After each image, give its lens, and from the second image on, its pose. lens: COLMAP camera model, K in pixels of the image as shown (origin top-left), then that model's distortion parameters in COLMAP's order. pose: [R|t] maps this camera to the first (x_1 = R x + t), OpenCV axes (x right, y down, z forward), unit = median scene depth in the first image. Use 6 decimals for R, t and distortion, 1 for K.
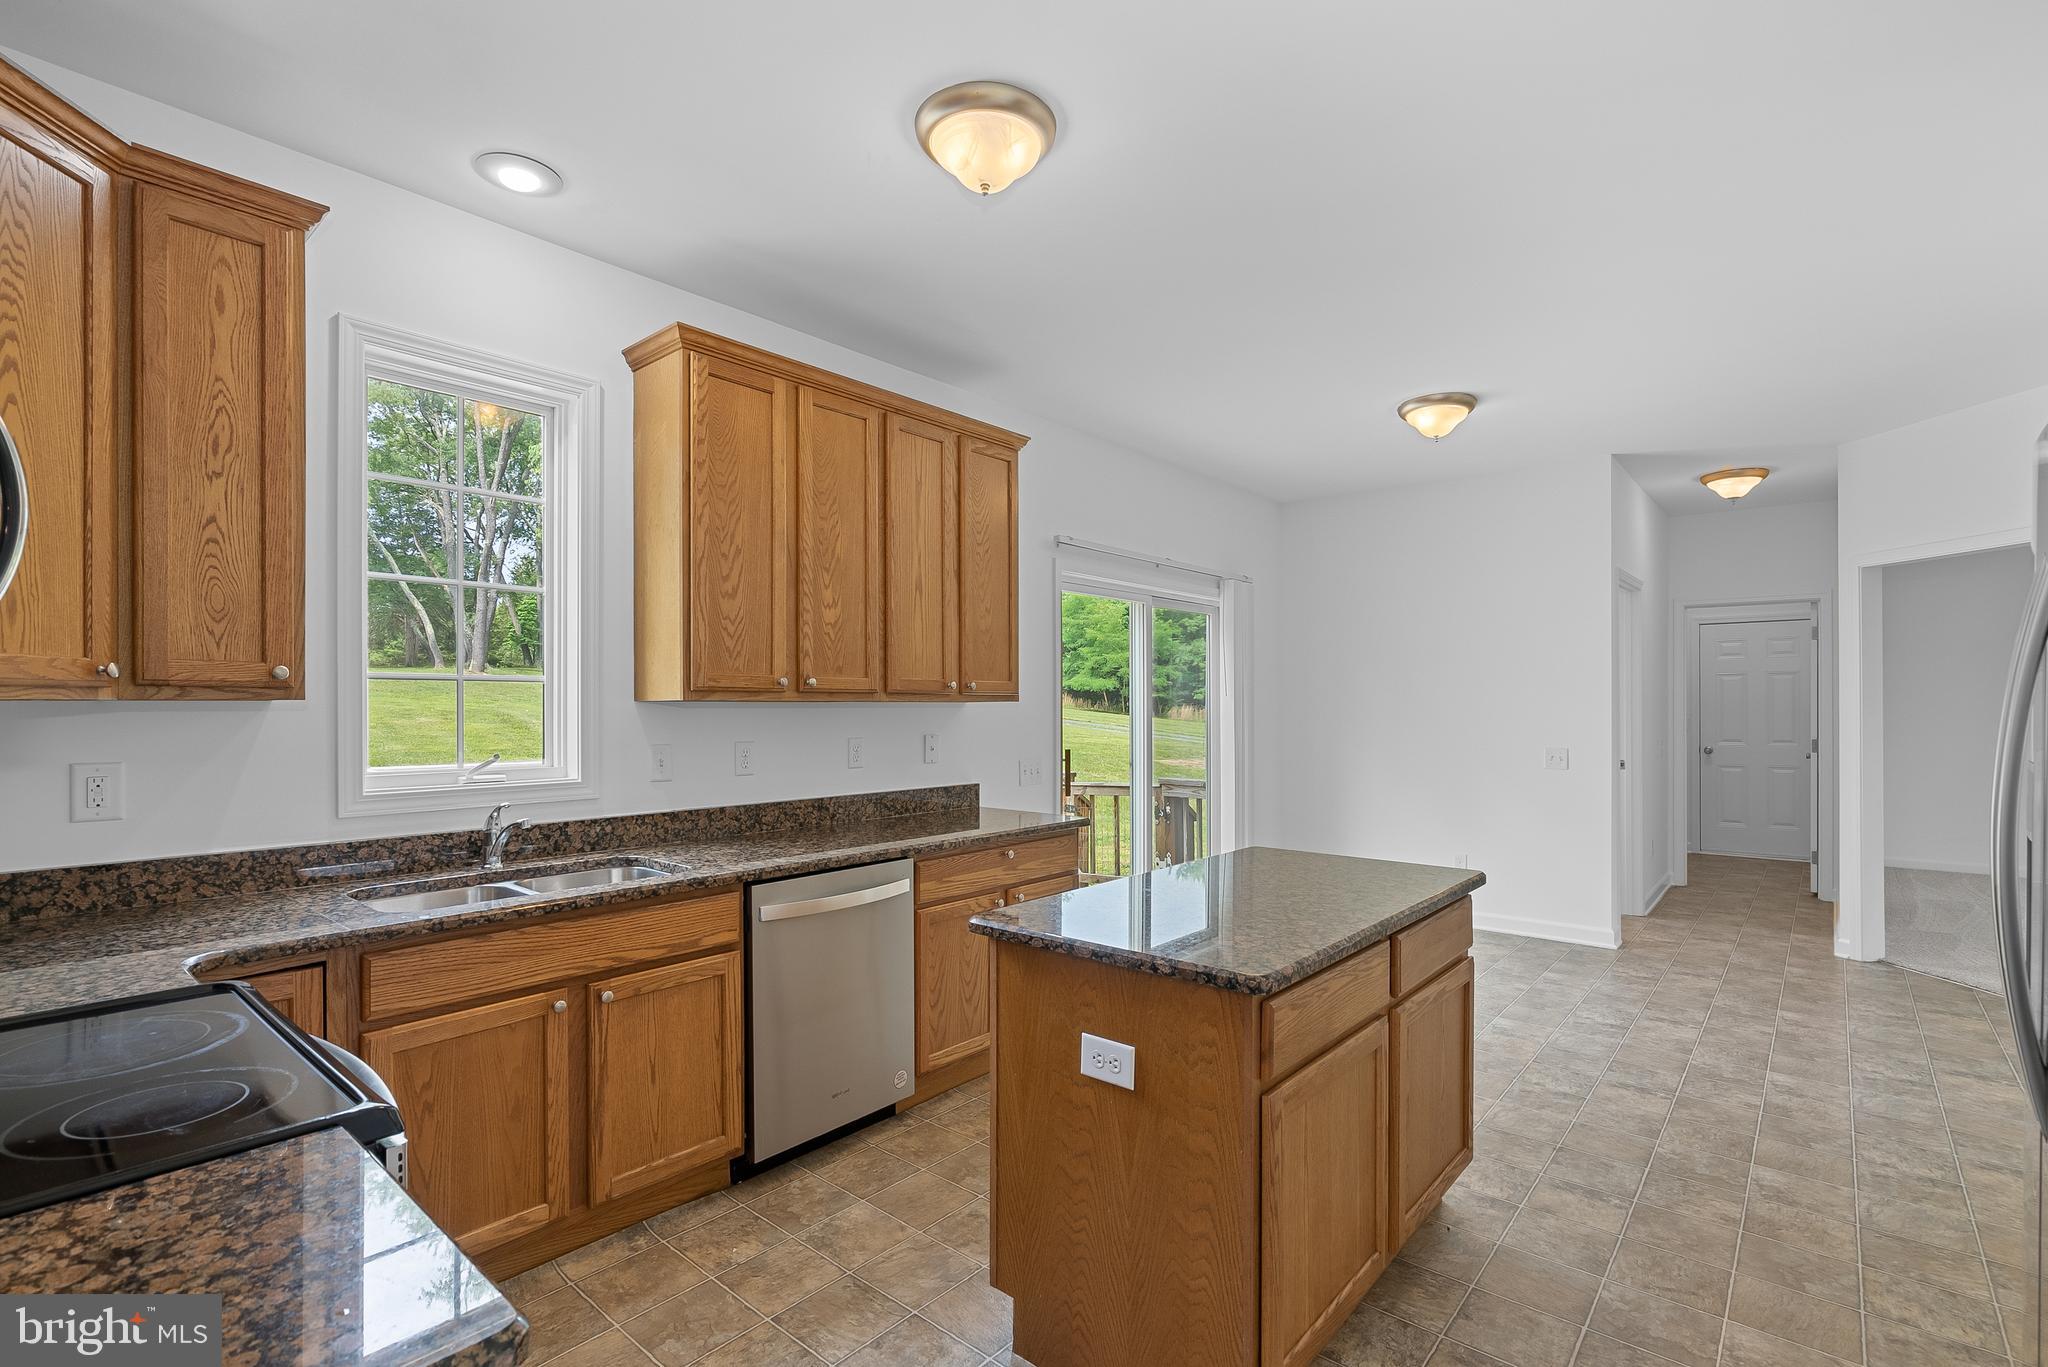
lens RADIAL K [[937.1, 0, 1026.8], [0, 937.1, 698.5], [0, 0, 1]] dist [0.002047, 0.000900]
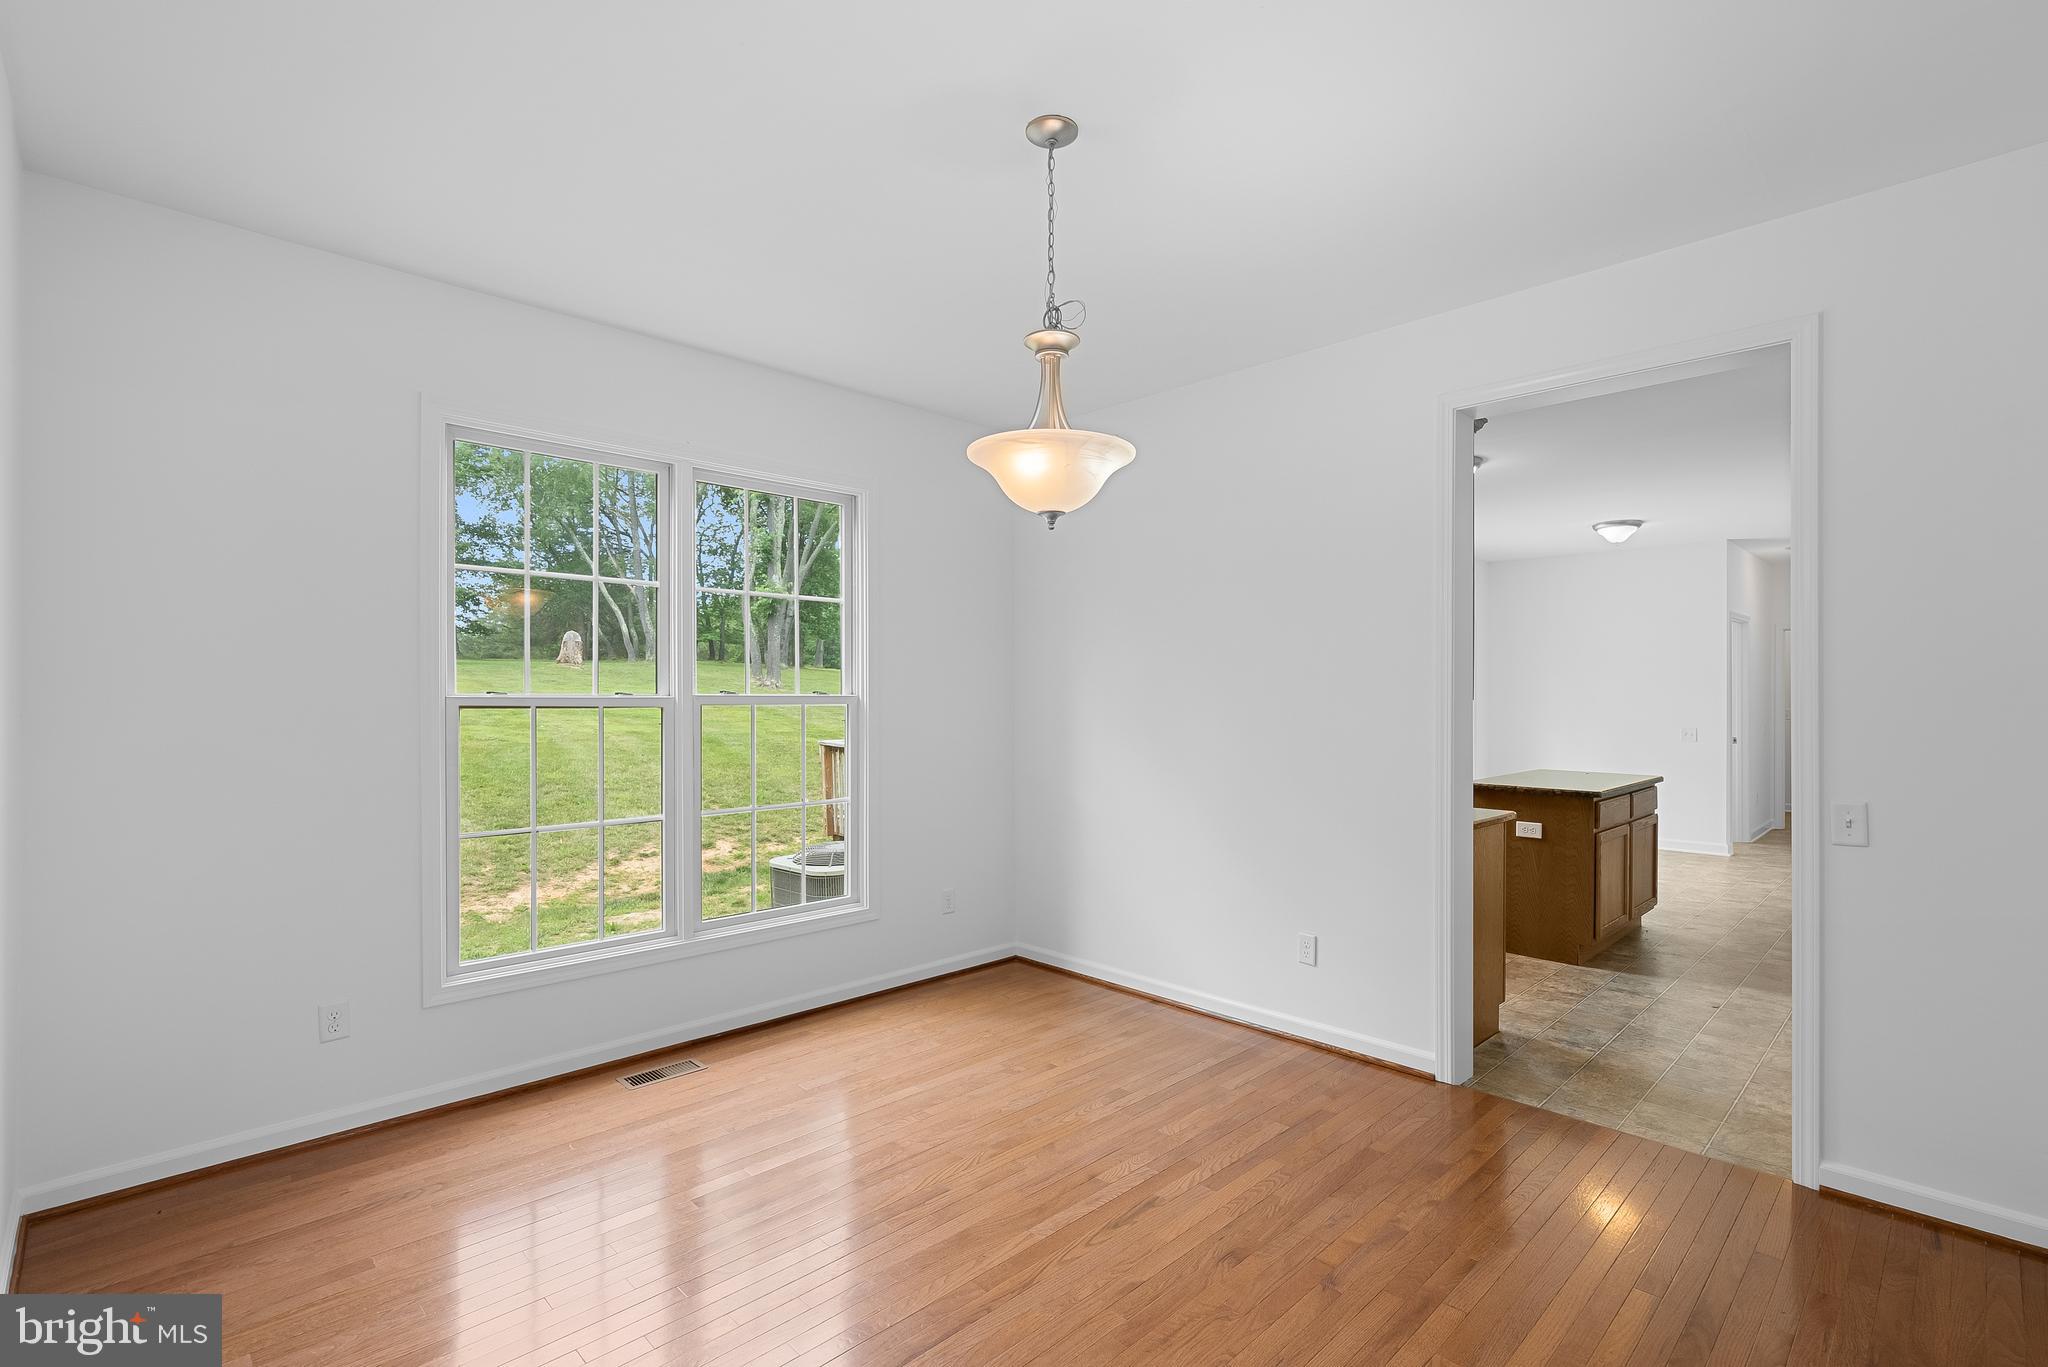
lens RADIAL K [[937.1, 0, 1022.0], [0, 937.1, 685.3], [0, 0, 1]] dist [0.002047, 0.000900]
pose [[0.995895, 0.002329, -0.090482, -0.496503], [-0.002311, 0.999997, 0.000303, -0.017943], [0.090483, -0.000093, 0.995898, -0.816996]]
